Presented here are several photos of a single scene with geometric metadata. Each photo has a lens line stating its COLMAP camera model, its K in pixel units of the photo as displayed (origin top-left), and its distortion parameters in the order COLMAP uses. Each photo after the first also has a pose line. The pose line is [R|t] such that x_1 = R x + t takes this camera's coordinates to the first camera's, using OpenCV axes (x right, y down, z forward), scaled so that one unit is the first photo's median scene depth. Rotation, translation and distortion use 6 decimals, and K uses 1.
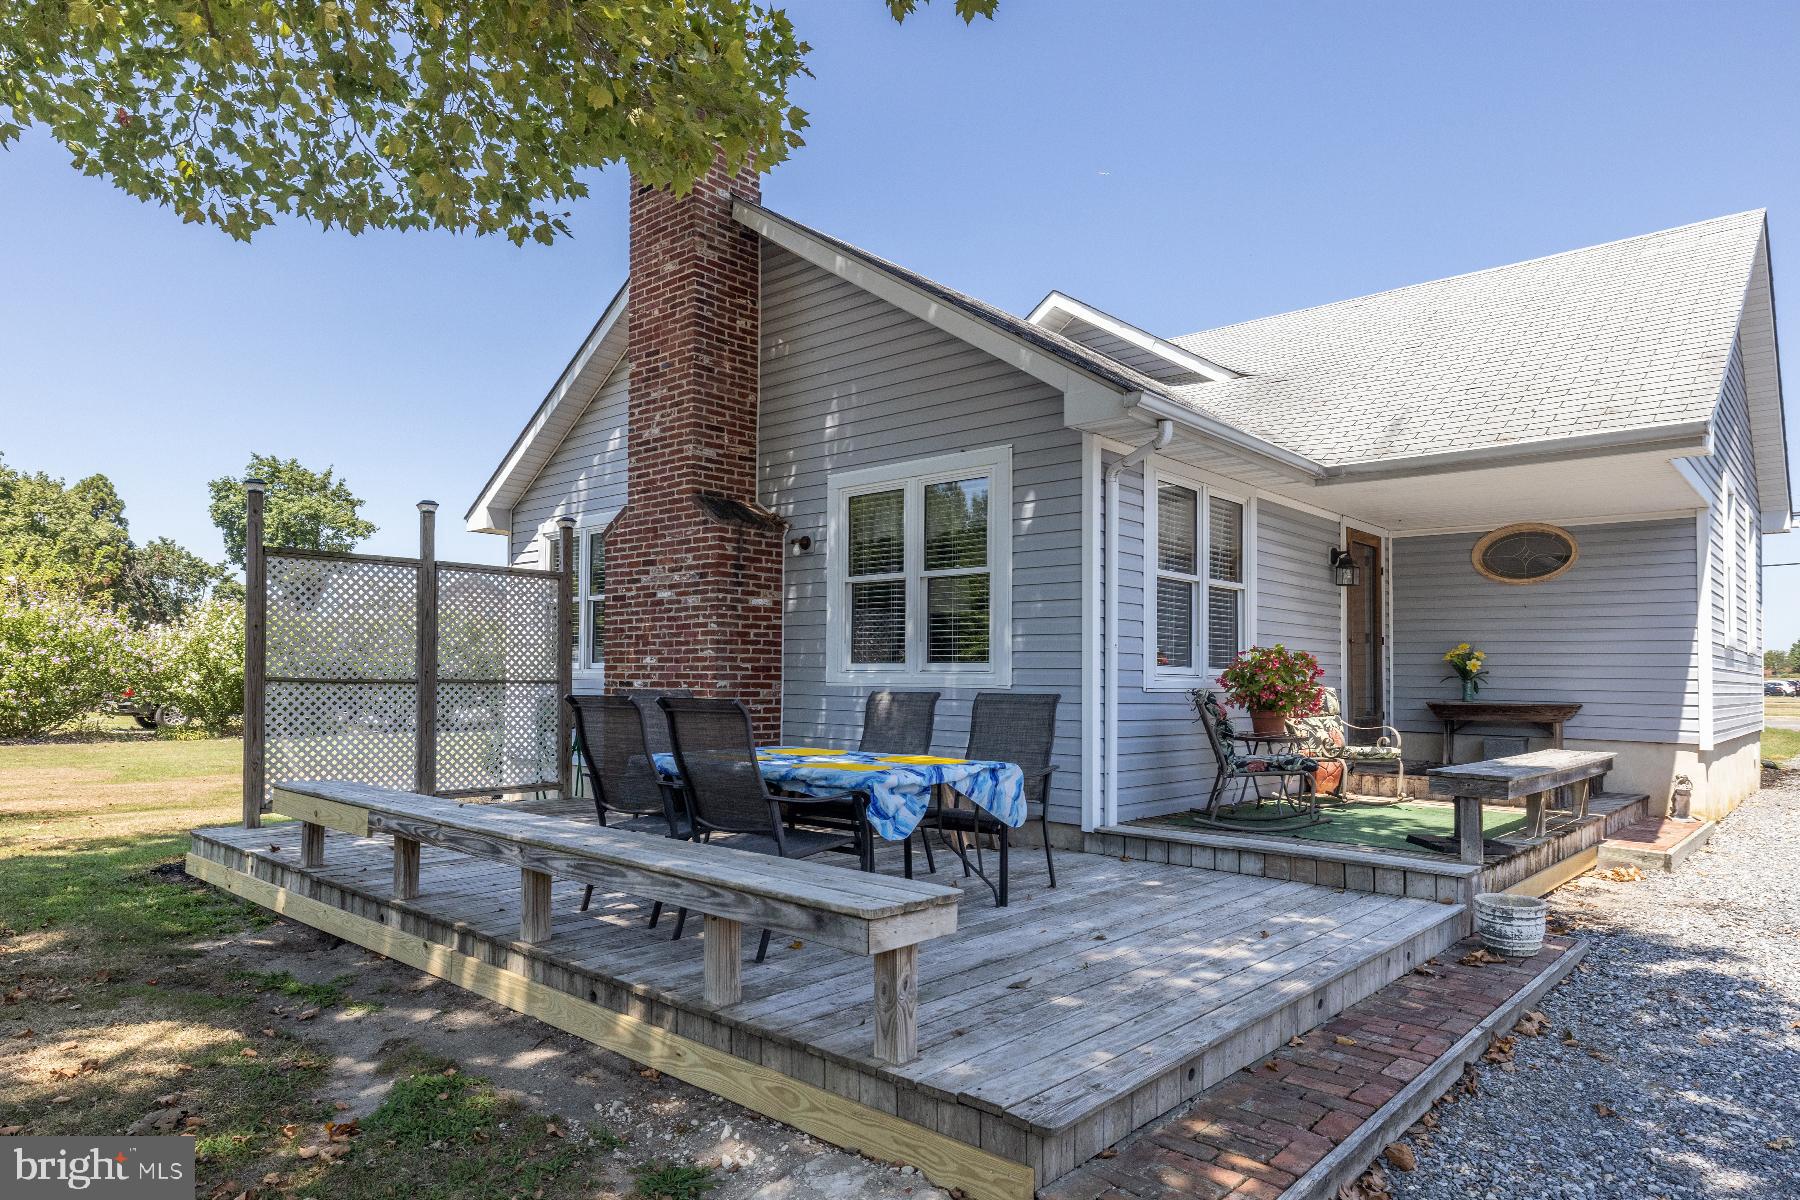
lens RADIAL K [[1082.5, 0, 913.5], [0, 1082.5, 674.9], [0, 0, 1]] dist [0.005381, -0.001532]
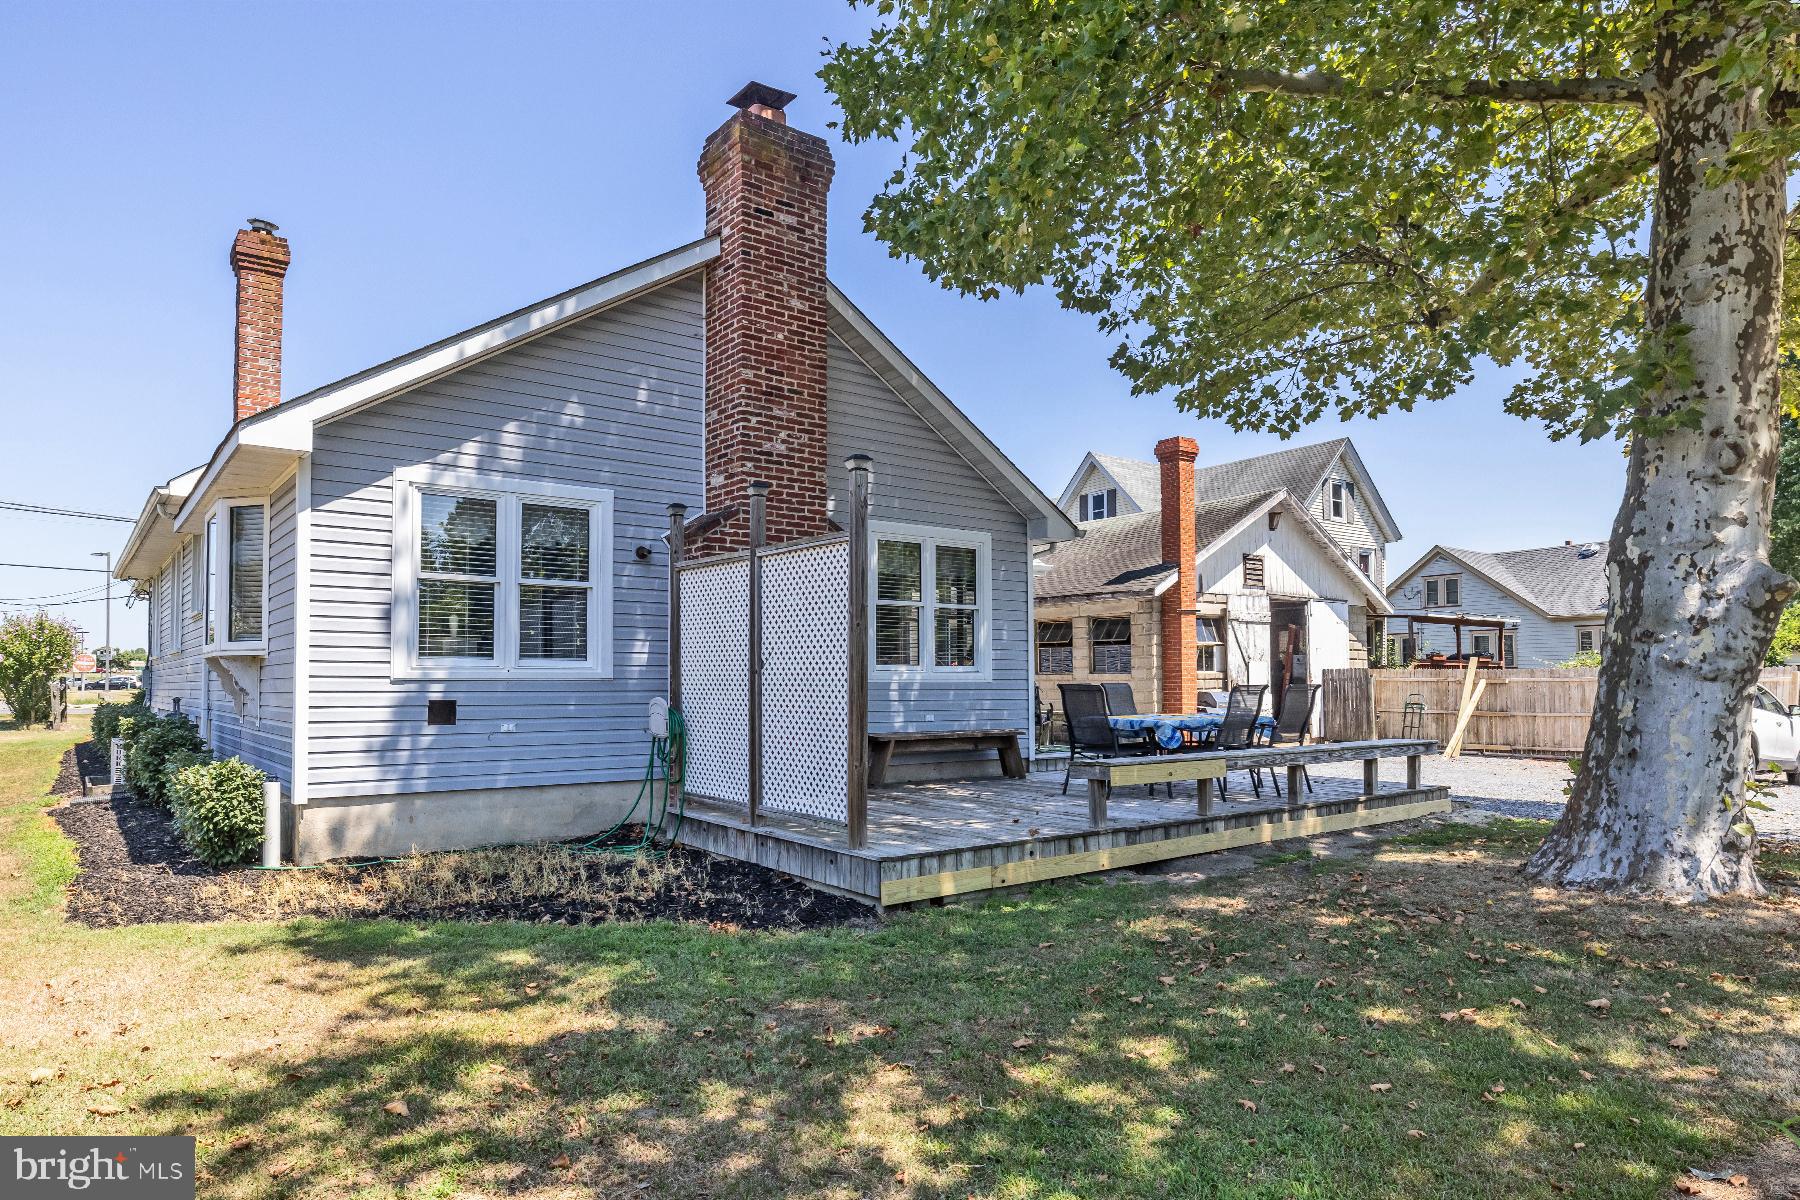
lens RADIAL K [[1082.5, 0, 935.5], [0, 1082.5, 651.1], [0, 0, 1]] dist [0.005381, -0.001532]
pose [[0.153242, 0.018900, 0.988008, -1.361968], [-0.011383, 0.999785, -0.017360, -0.006043], [-0.988123, -0.008586, 0.153424, 0.735748]]
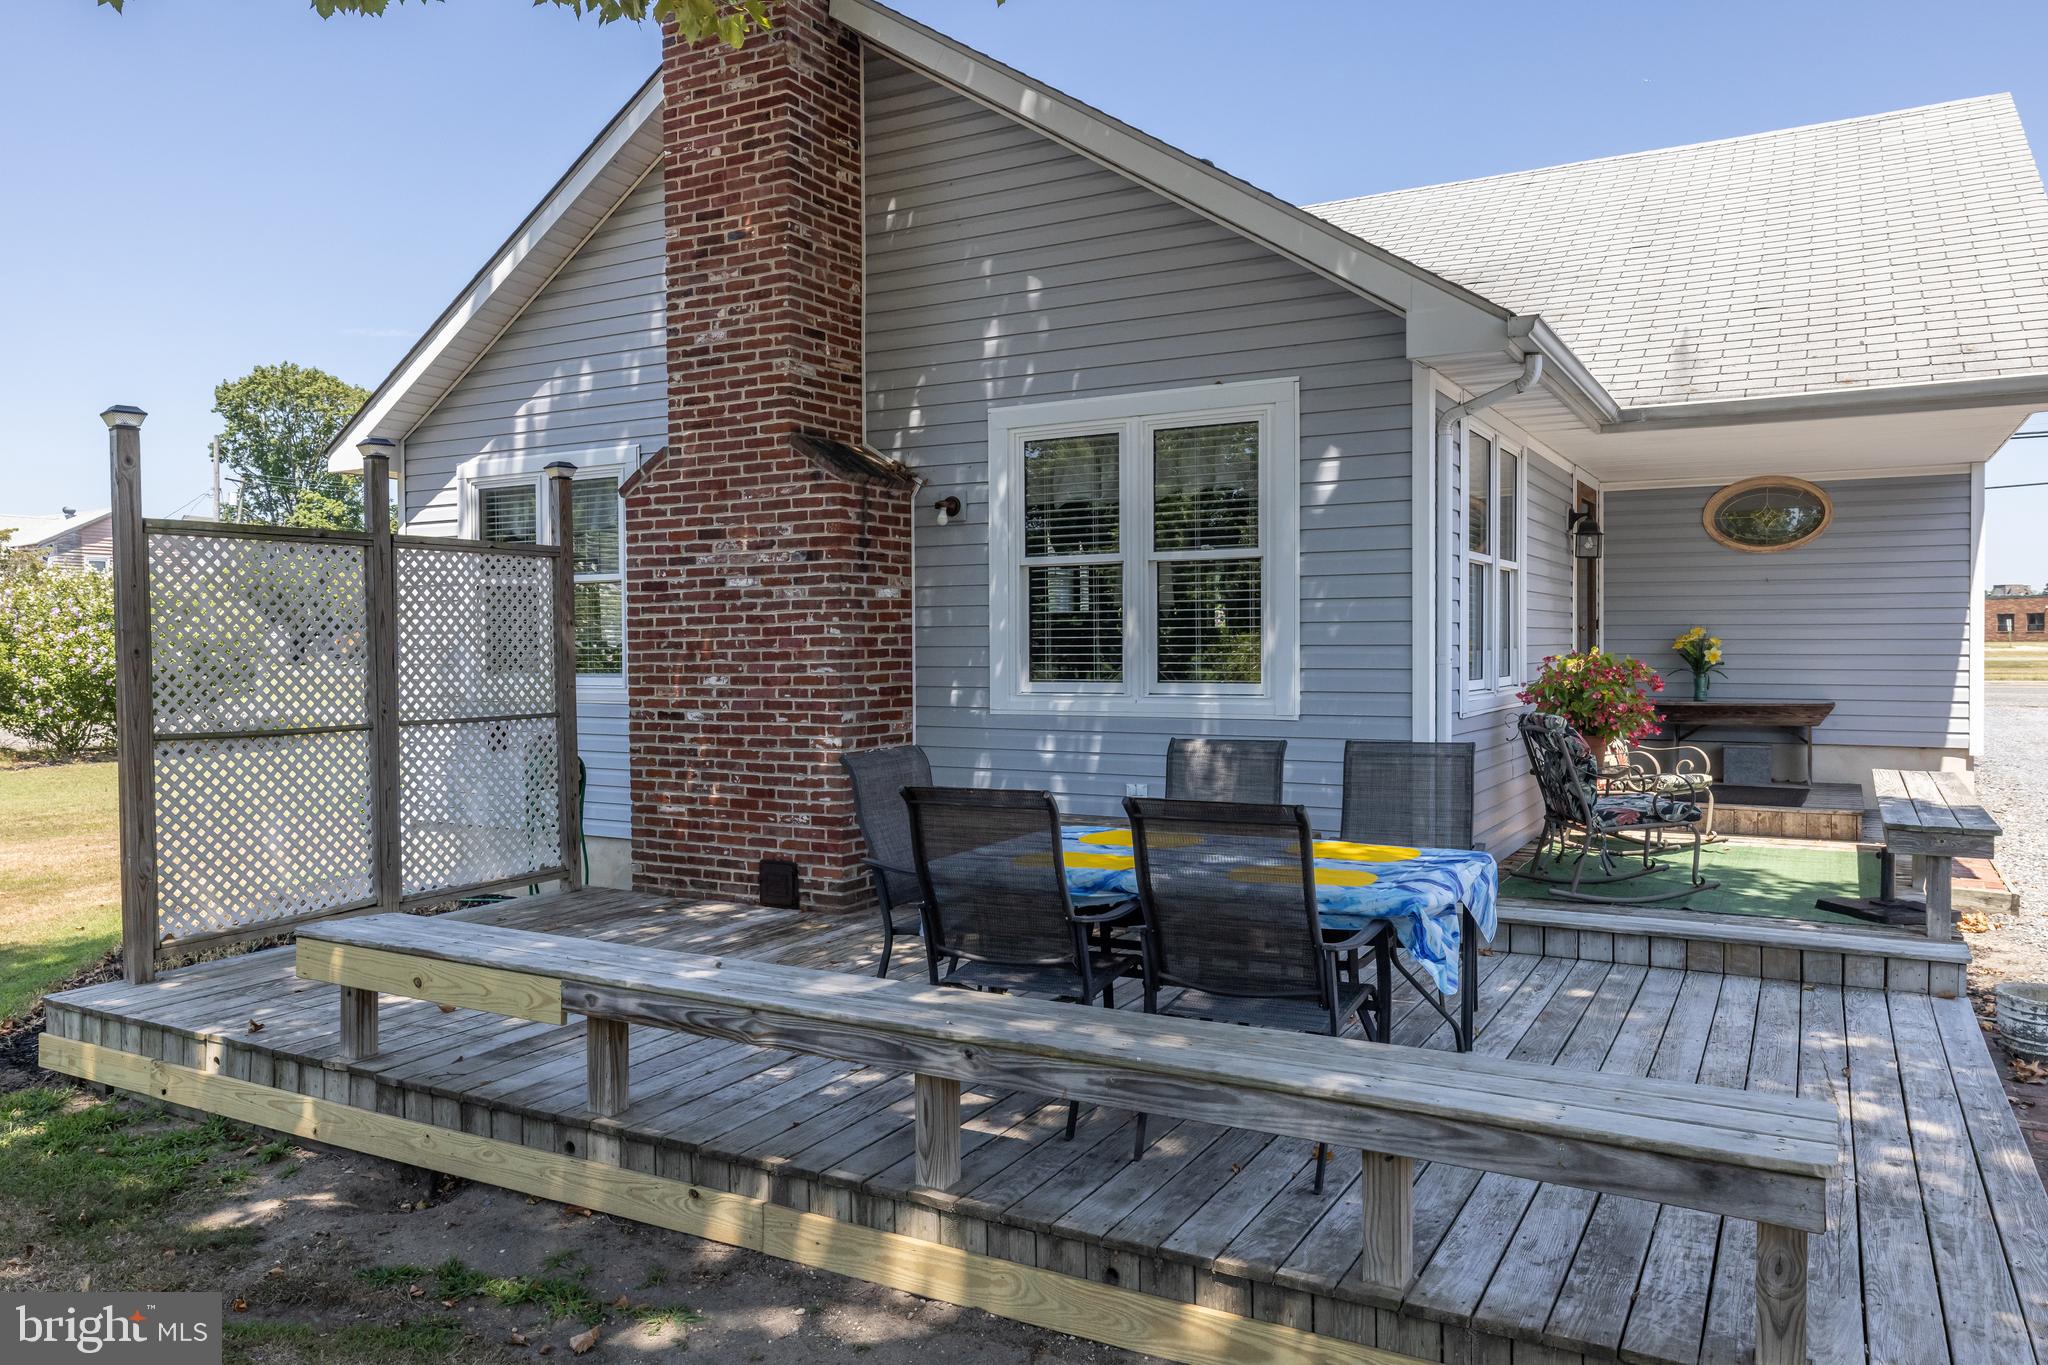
lens RADIAL K [[1445.9, 0, 1003.0], [0, 1445.9, 691.2], [0, 0, 1]] dist [0.002401, 0.001584]
pose [[0.975954, -0.023317, 0.216727, -0.277702], [0.014046, 0.998923, 0.044221, -0.046419], [-0.217525, -0.040114, 0.975230, 0.097491]]
